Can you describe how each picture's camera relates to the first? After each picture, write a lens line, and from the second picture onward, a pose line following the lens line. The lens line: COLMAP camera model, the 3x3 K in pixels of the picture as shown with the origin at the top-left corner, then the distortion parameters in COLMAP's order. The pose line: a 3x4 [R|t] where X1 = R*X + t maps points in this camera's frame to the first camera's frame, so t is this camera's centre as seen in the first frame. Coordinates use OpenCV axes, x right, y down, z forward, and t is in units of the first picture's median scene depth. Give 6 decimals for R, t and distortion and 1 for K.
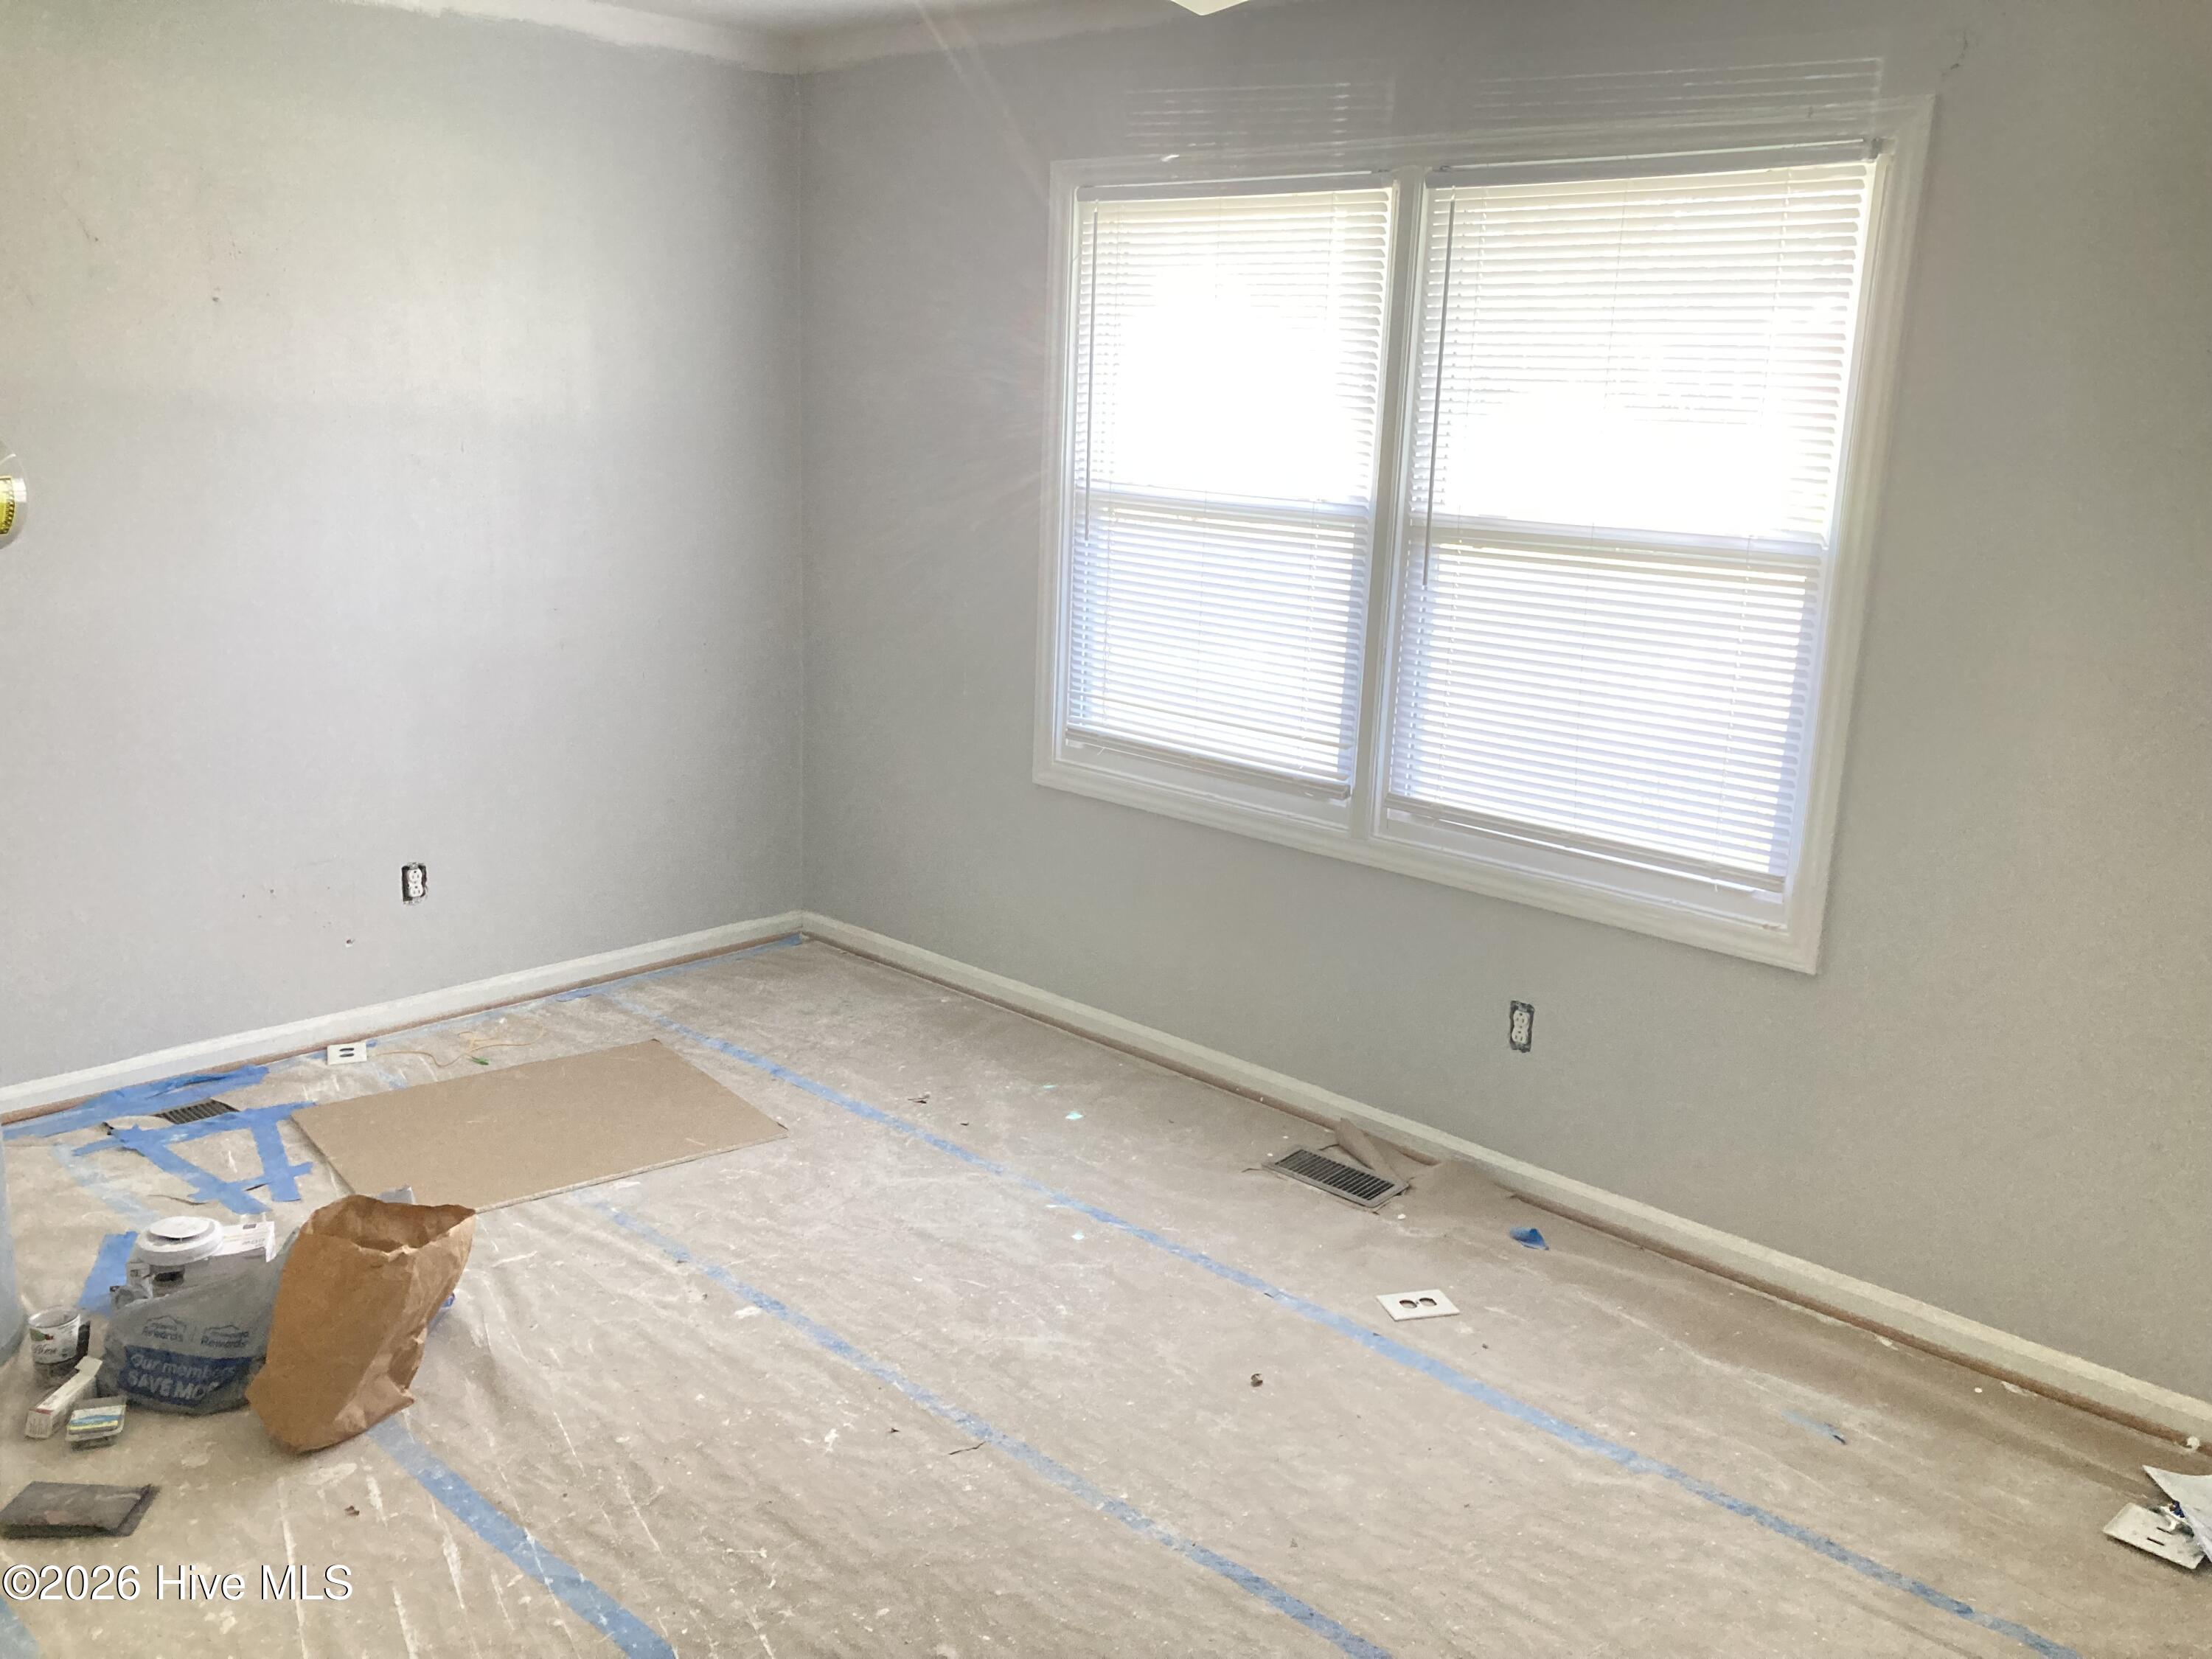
lens RADIAL K [[1820.0, 0, 1101.5], [0, 1820.0, 808.8], [0, 0, 1]] dist [0.030208, -0.031014]
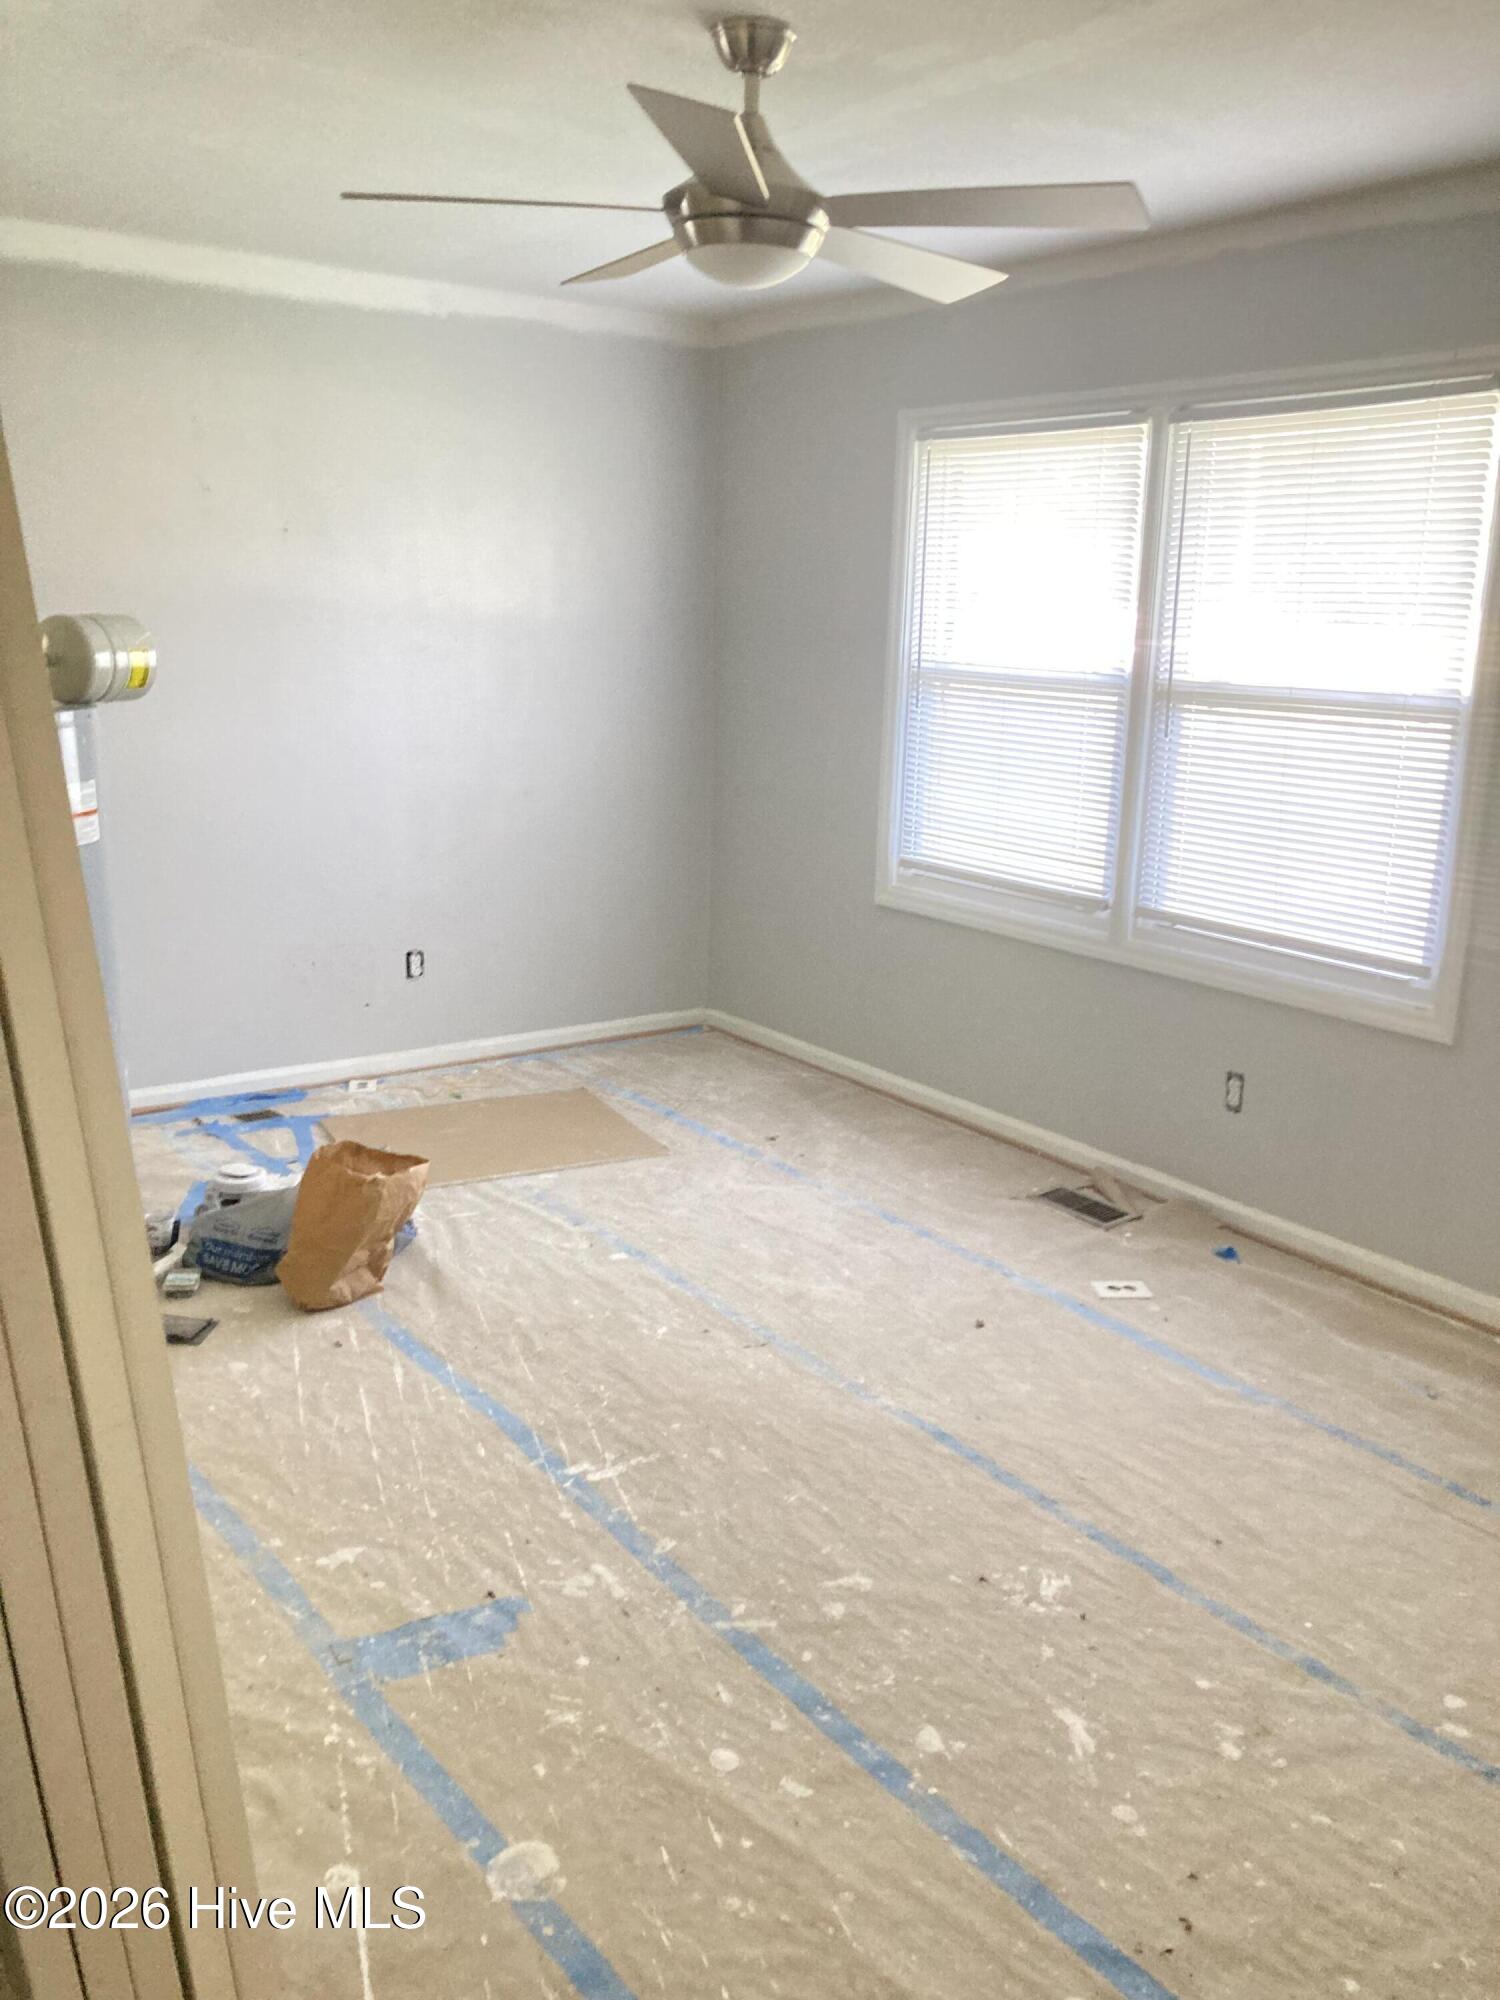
lens RADIAL K [[1645.6, 0, 752.3], [0, 1645.6, 1012.6], [0, 0, 1]] dist [0.030208, -0.031014]
pose [[0.982457, 0.038347, -0.182505, 0.117809], [-0.036837, 0.999253, 0.011657, 0.068856], [0.182816, -0.004730, 0.983136, -0.190614]]
